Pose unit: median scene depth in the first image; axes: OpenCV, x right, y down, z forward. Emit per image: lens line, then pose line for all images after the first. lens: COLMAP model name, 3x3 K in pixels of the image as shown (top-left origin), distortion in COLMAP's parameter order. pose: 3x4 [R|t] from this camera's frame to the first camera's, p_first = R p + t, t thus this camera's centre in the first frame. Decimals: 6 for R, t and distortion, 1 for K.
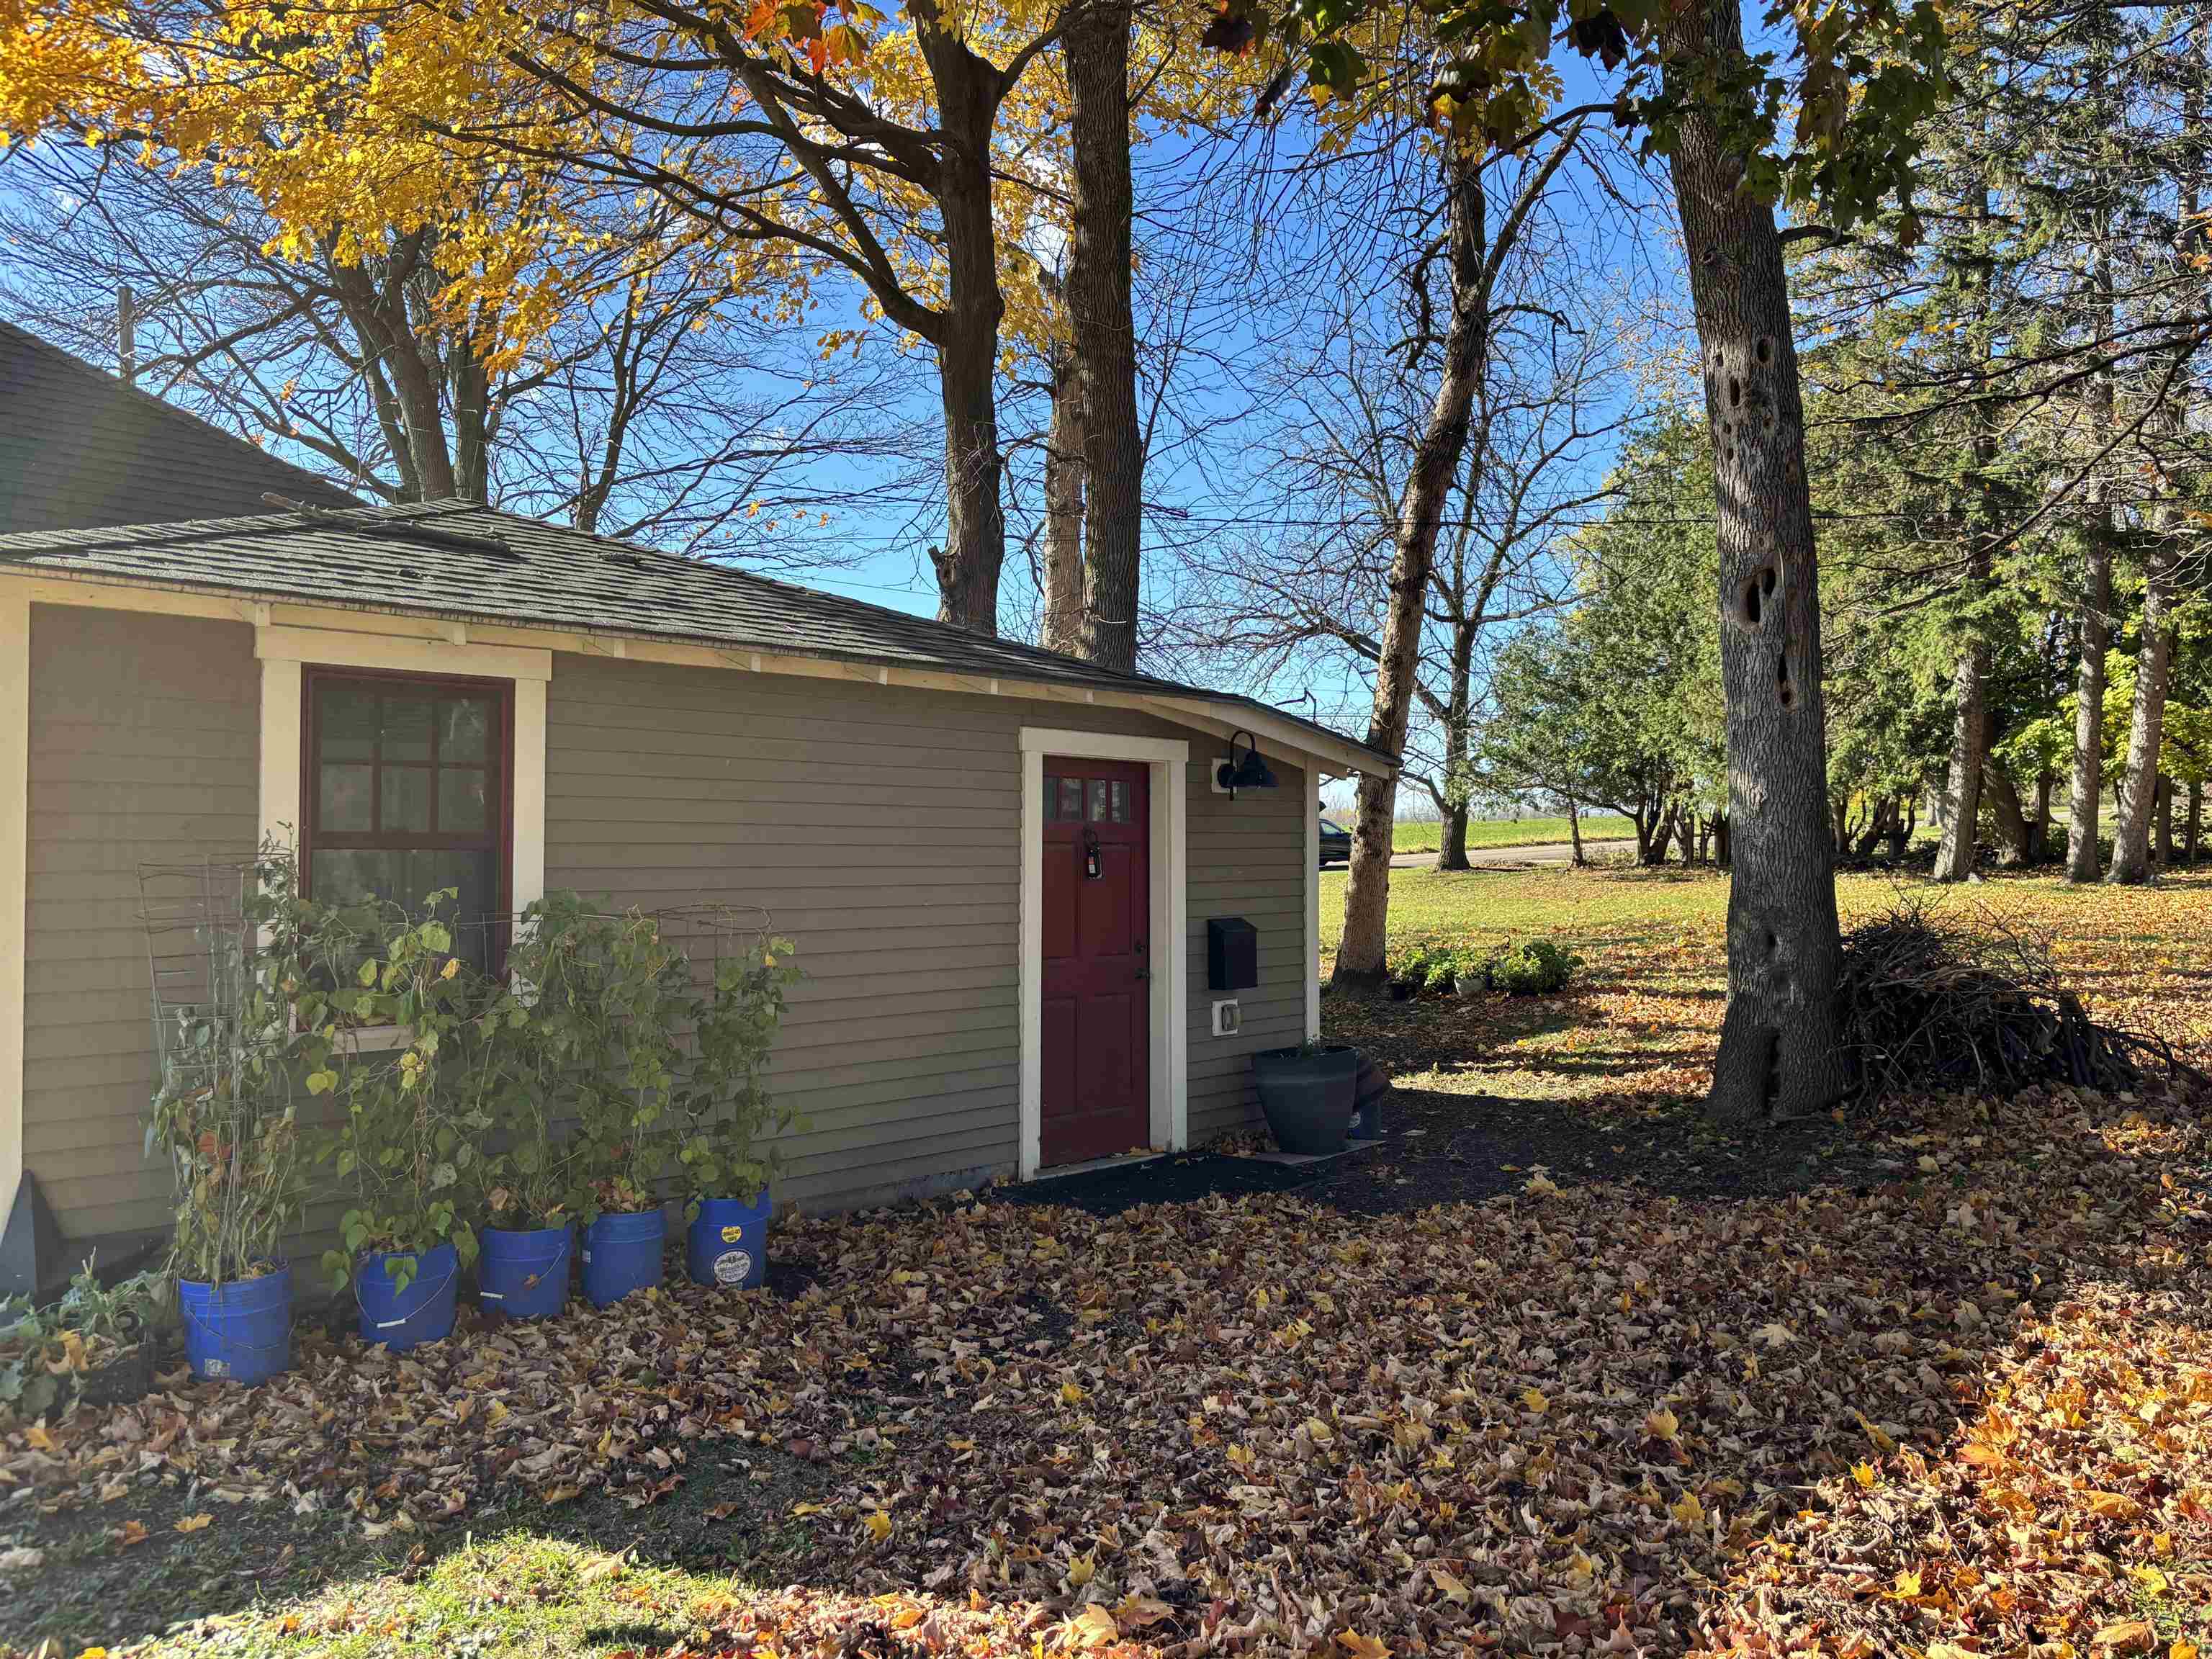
lens RADIAL K [[1647.8, 0, 1104.6], [0, 1647.8, 821.4], [0, 0, 1]] dist [0.007447, 0.001770]
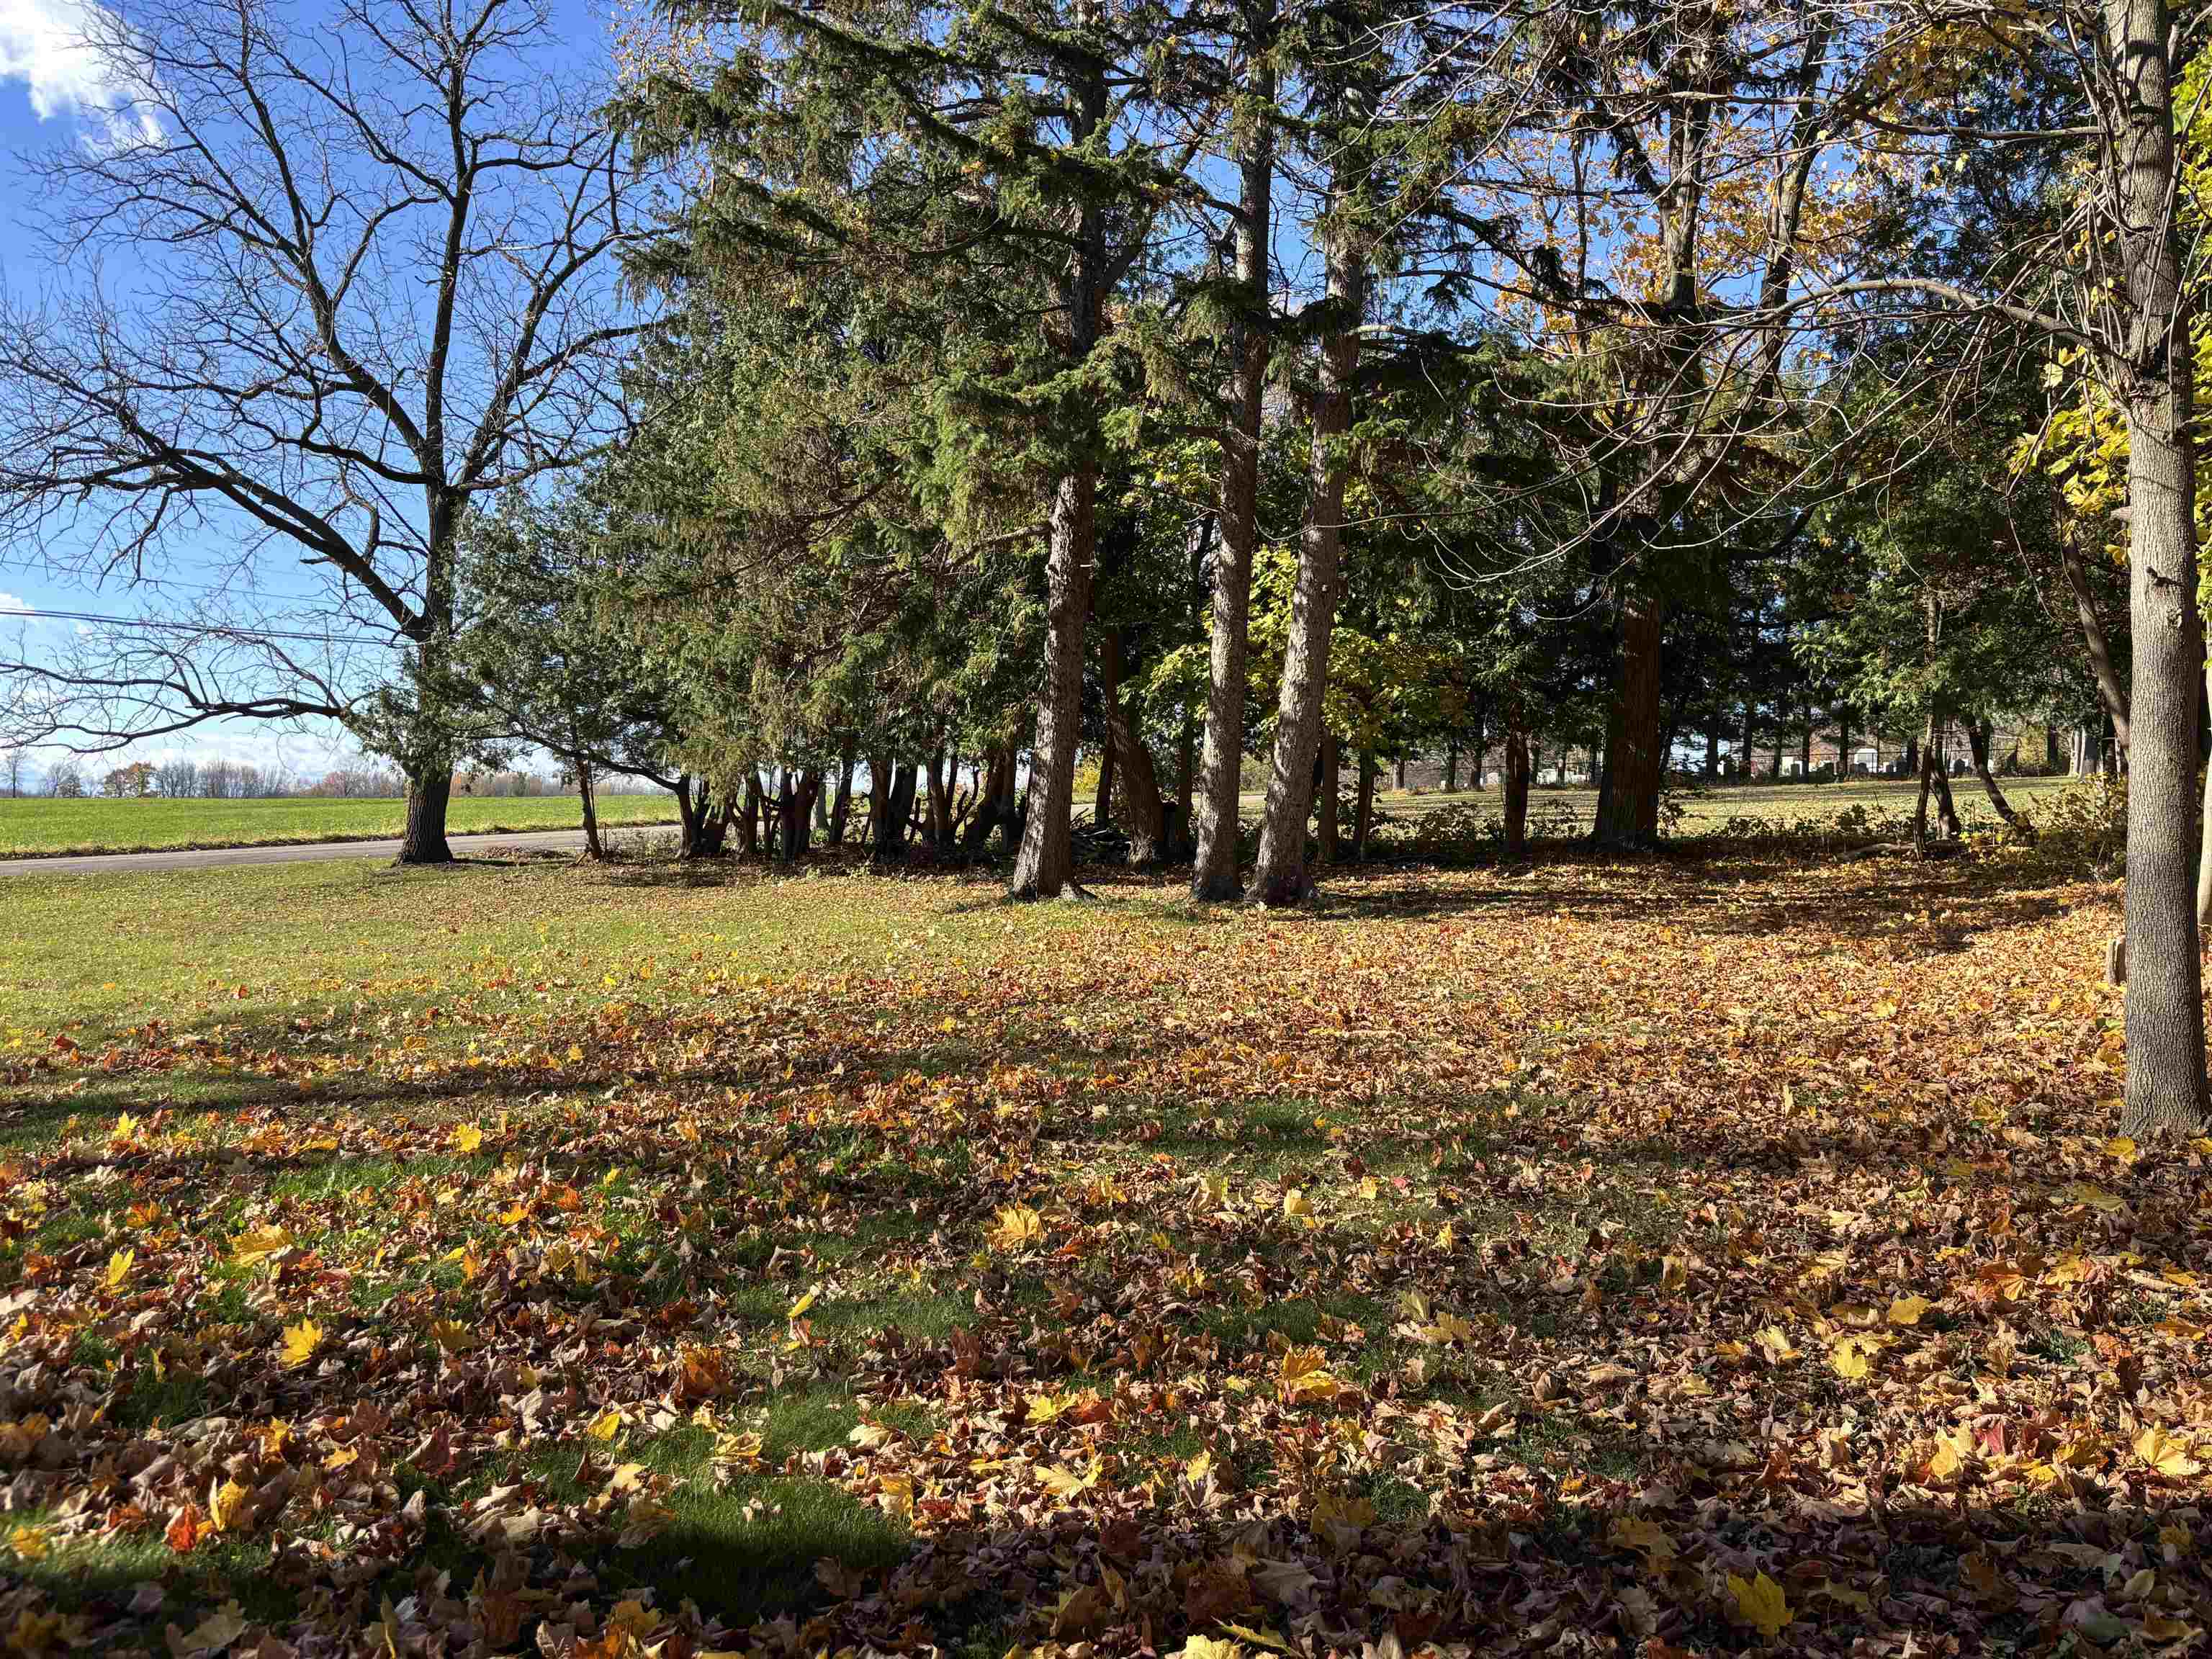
lens RADIAL K [[1647.8, 0, 1106.2], [0, 1647.8, 832.8], [0, 0, 1]] dist [0.007447, 0.001770]
pose [[0.907373, 0.008403, 0.420243, 0.277780], [-0.016726, 0.999730, 0.016124, 0.002278], [-0.419994, -0.021659, 0.907268, 0.430665]]
